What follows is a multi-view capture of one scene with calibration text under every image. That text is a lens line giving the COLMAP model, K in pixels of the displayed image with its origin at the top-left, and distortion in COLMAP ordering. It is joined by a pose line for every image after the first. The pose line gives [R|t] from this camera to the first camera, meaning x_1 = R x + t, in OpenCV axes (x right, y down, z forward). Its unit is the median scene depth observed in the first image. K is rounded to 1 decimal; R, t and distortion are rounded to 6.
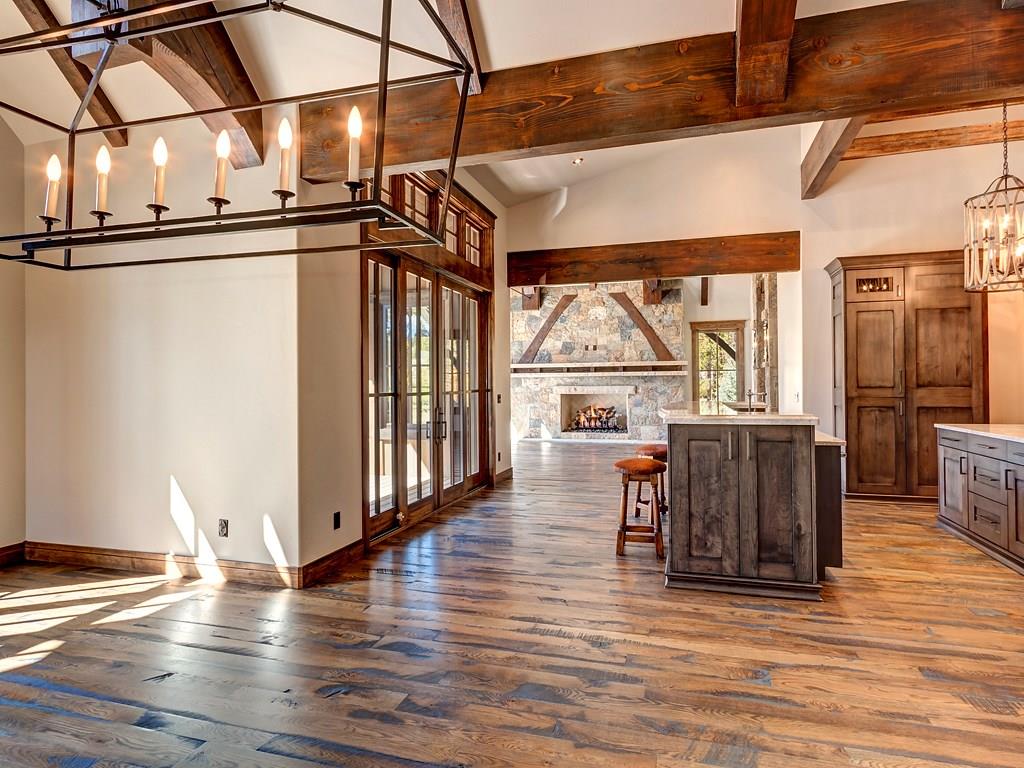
lens RADIAL K [[558.2, 0, 511.2], [0, 558.2, 382.2], [0, 0, 1]] dist [0.007378, -0.000111]
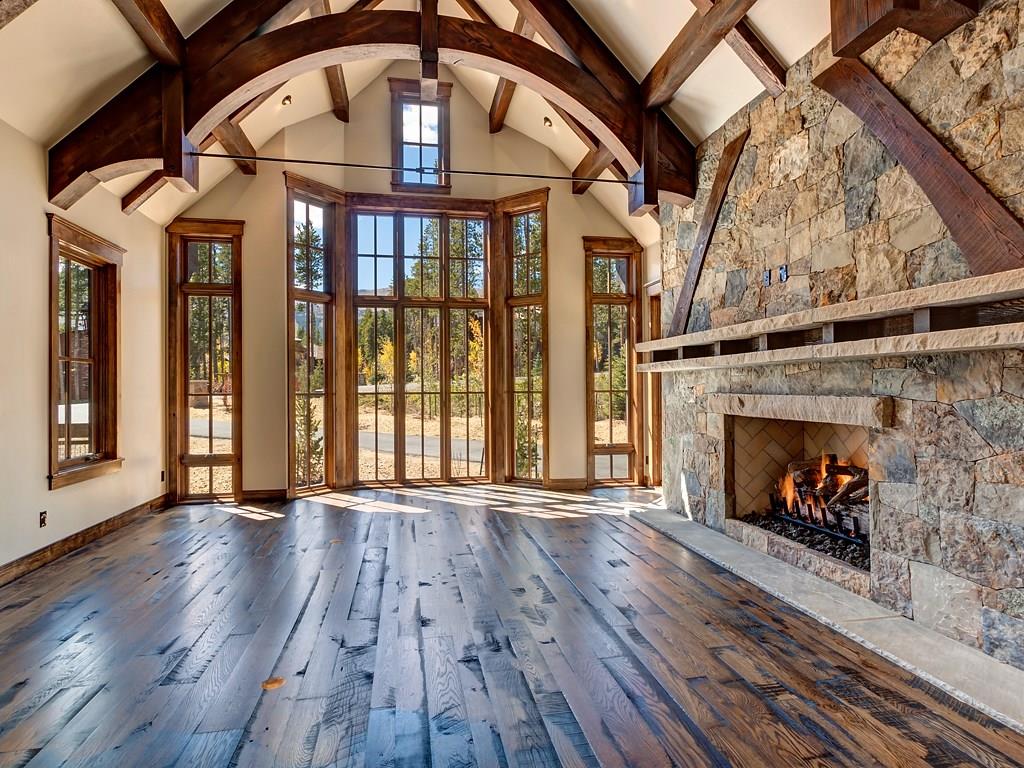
lens RADIAL K [[558.2, 0, 512.2], [0, 558.2, 381.6], [0, 0, 1]] dist [0.007378, -0.000111]
pose [[0.443510, -0.002147, -0.896267, 0.370975], [0.001257, 0.999998, -0.001774, 0.000209], [0.896269, -0.000340, 0.443511, 0.729343]]
